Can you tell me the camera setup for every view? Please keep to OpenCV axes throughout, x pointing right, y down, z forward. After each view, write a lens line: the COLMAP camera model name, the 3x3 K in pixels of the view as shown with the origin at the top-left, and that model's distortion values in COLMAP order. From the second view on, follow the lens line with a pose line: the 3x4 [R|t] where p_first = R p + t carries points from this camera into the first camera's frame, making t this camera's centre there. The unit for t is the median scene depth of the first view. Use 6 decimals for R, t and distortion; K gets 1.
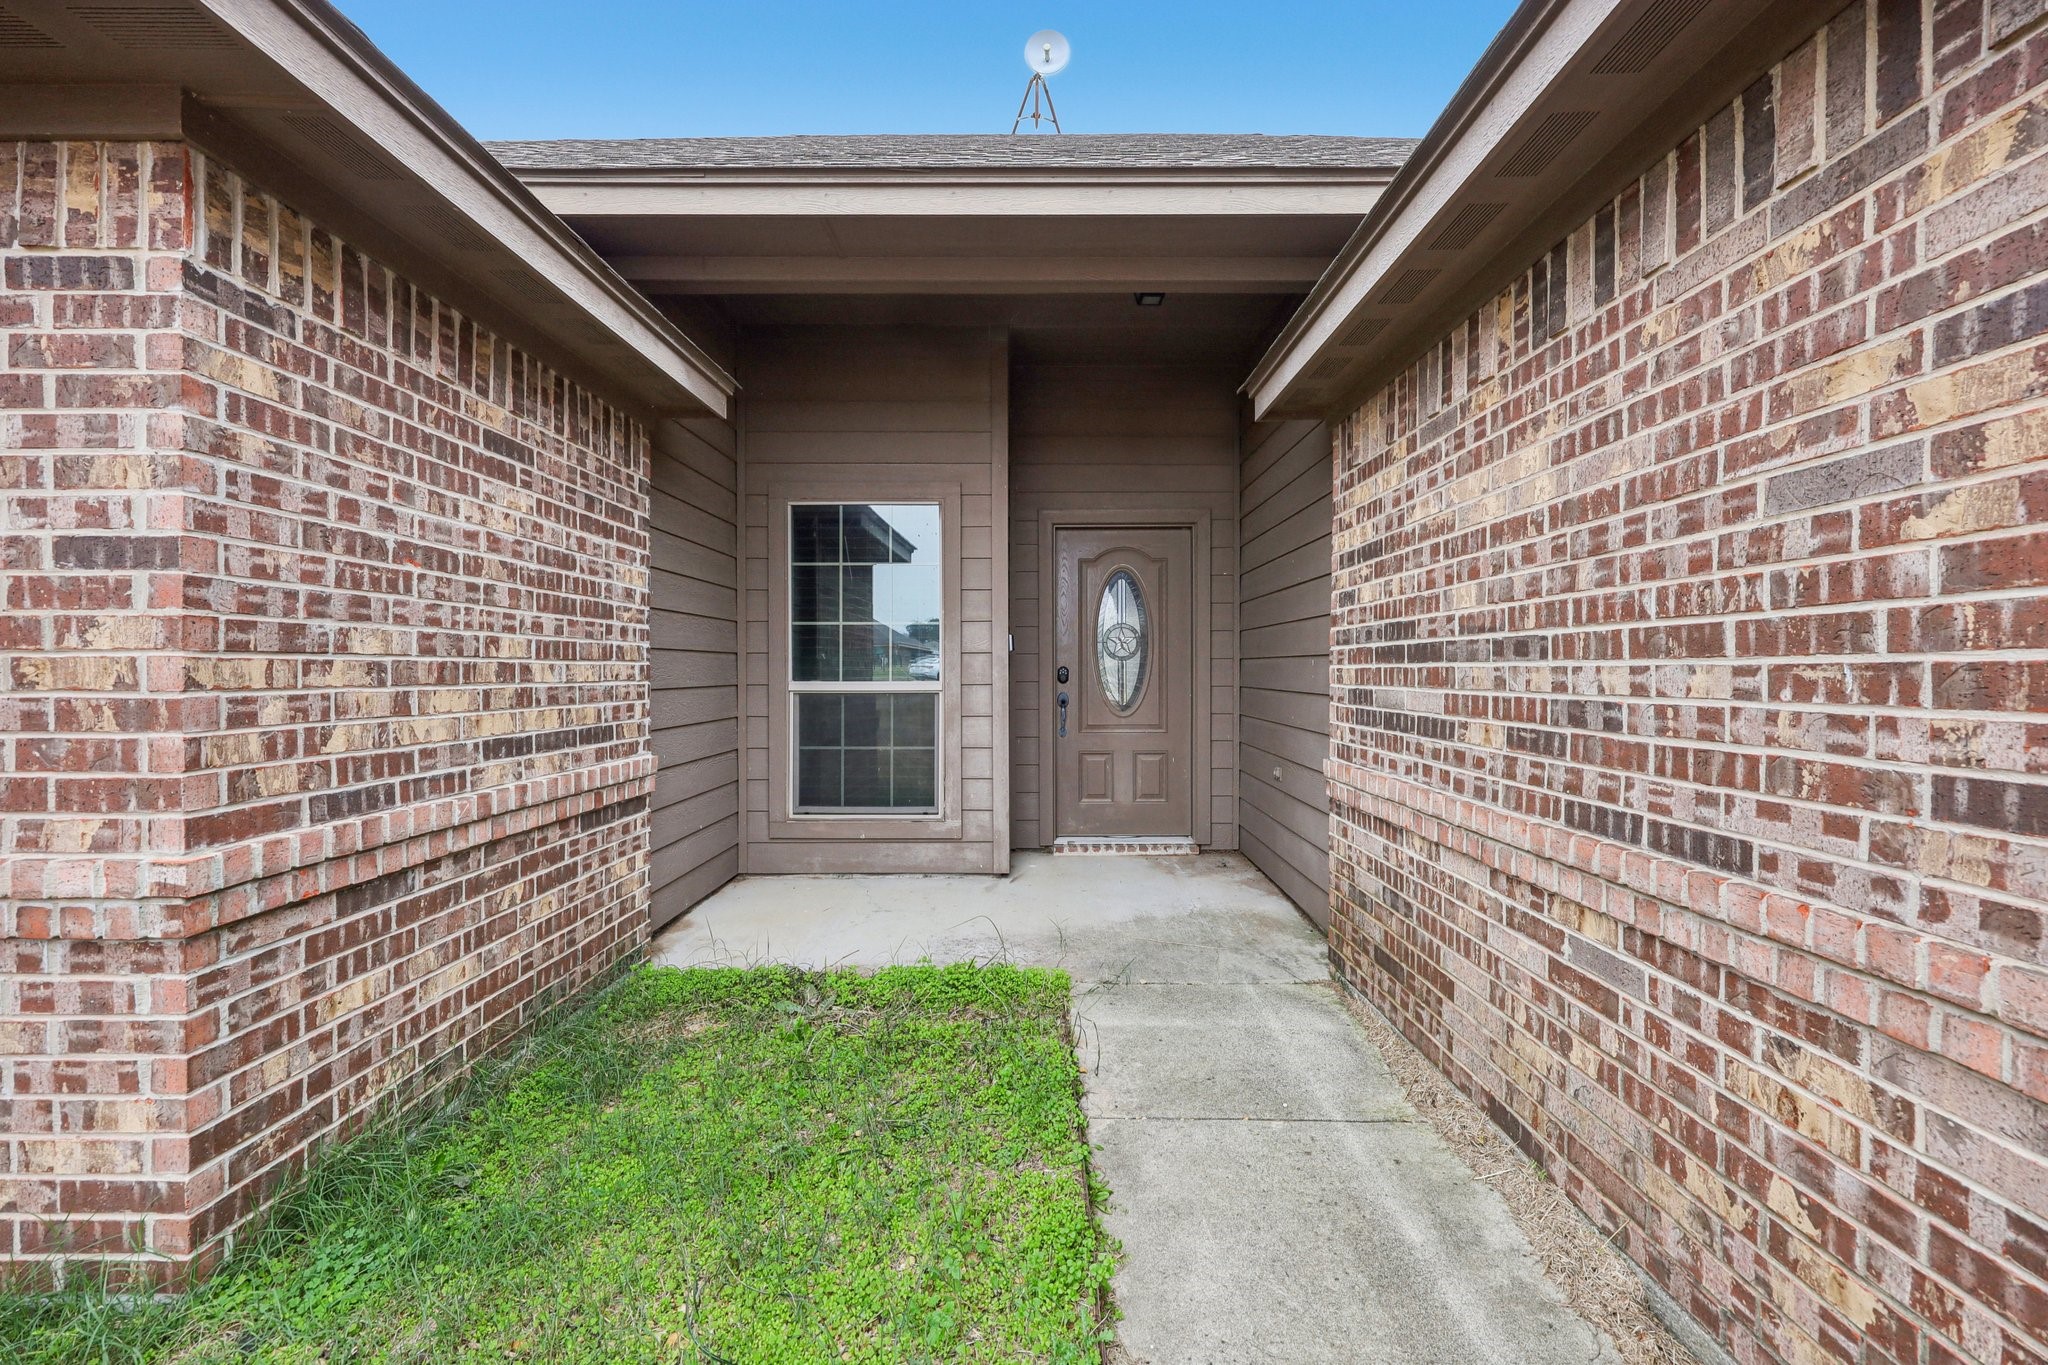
lens RADIAL K [[834.4, 0, 1022.1], [0, 834.4, 656.6], [0, 0, 1]] dist [-0.000893, -0.000102]
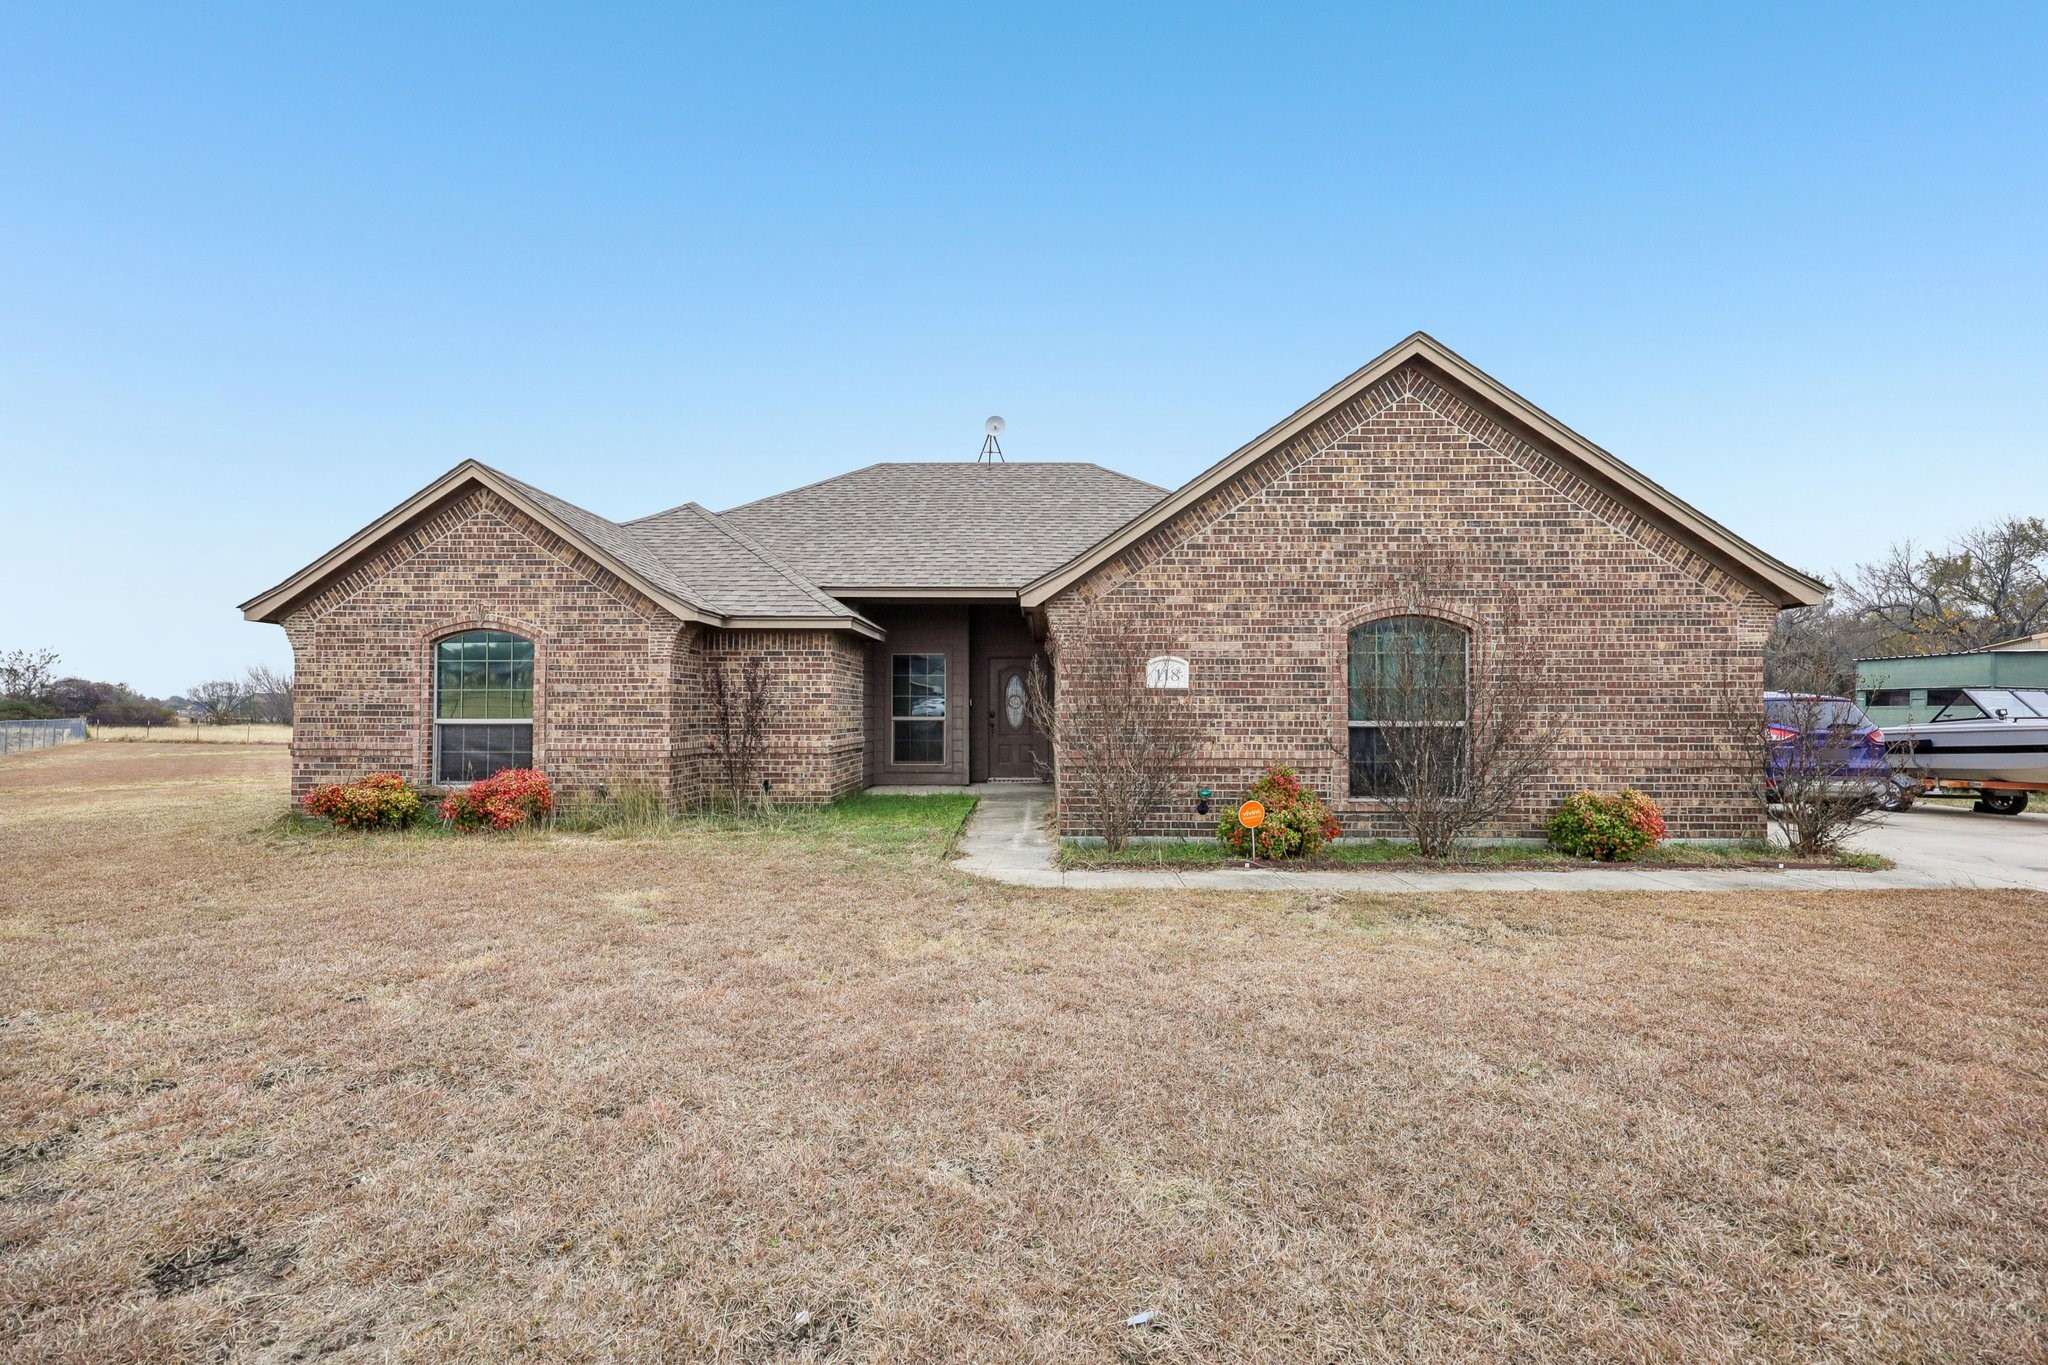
lens RADIAL K [[834.4, 0, 1022.1], [0, 834.4, 656.6], [0, 0, 1]] dist [-0.000893, -0.000102]
pose [[0.999991, -0.001042, -0.004024, 0.178803], [0.000841, 0.998767, -0.049640, -0.033768], [0.004070, 0.049636, 0.998759, -1.859884]]
